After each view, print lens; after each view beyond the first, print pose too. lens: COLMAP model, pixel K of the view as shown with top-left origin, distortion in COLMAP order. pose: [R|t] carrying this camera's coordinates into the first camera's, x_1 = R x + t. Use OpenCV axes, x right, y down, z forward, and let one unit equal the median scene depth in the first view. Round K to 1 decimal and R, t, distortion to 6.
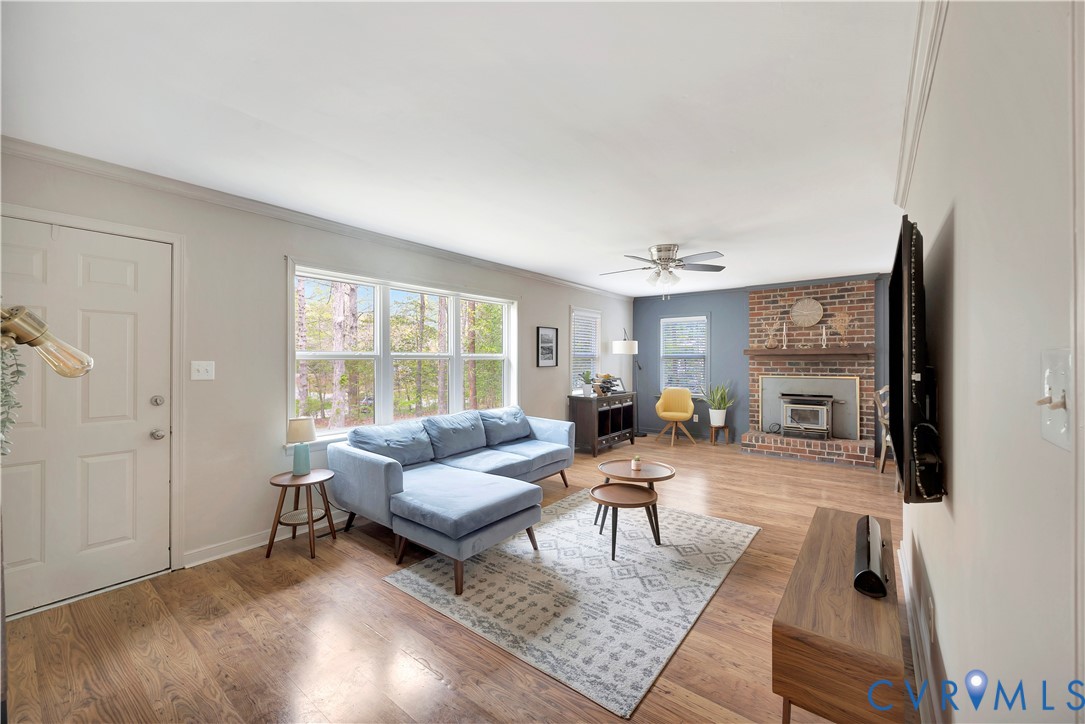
lens RADIAL K [[425.5, 0, 541.6], [0, 425.5, 358.6], [0, 0, 1]] dist [0.000015, -0.000002]
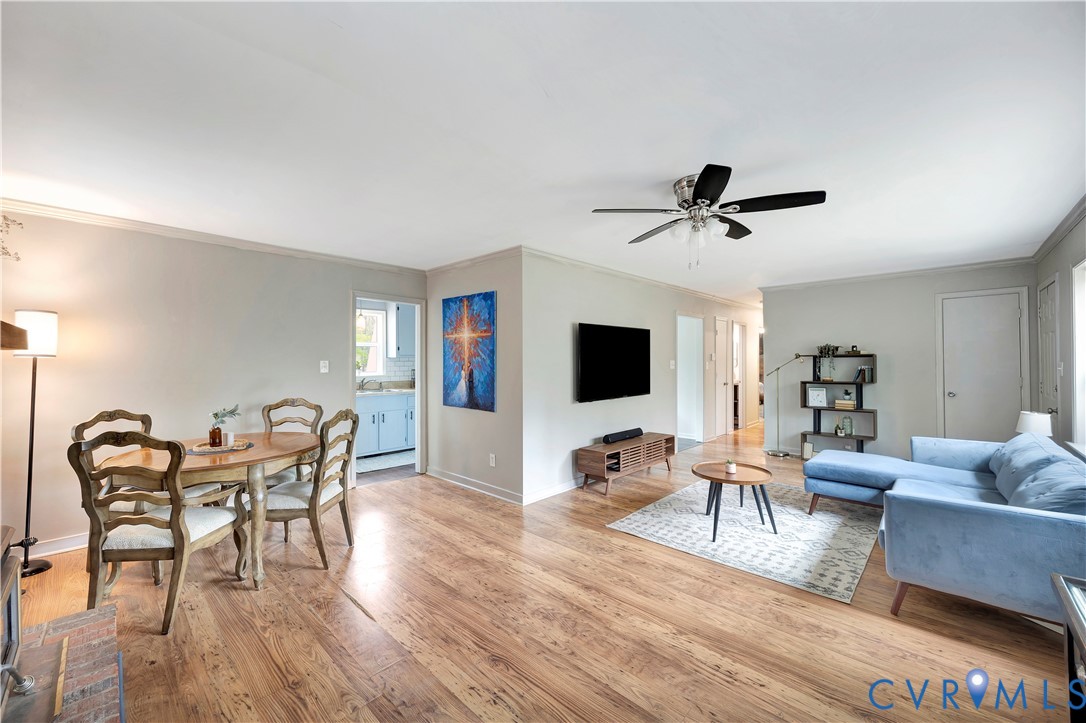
lens RADIAL K [[425.9, 0, 543.5], [0, 425.9, 359.6], [0, 0, 1]] dist [0.000015, -0.000002]
pose [[-0.995036, 0.002785, 0.099479, 0.561451], [0.002372, 0.999988, -0.004273, -0.000187], [-0.099489, -0.004015, -0.995031, 2.046593]]
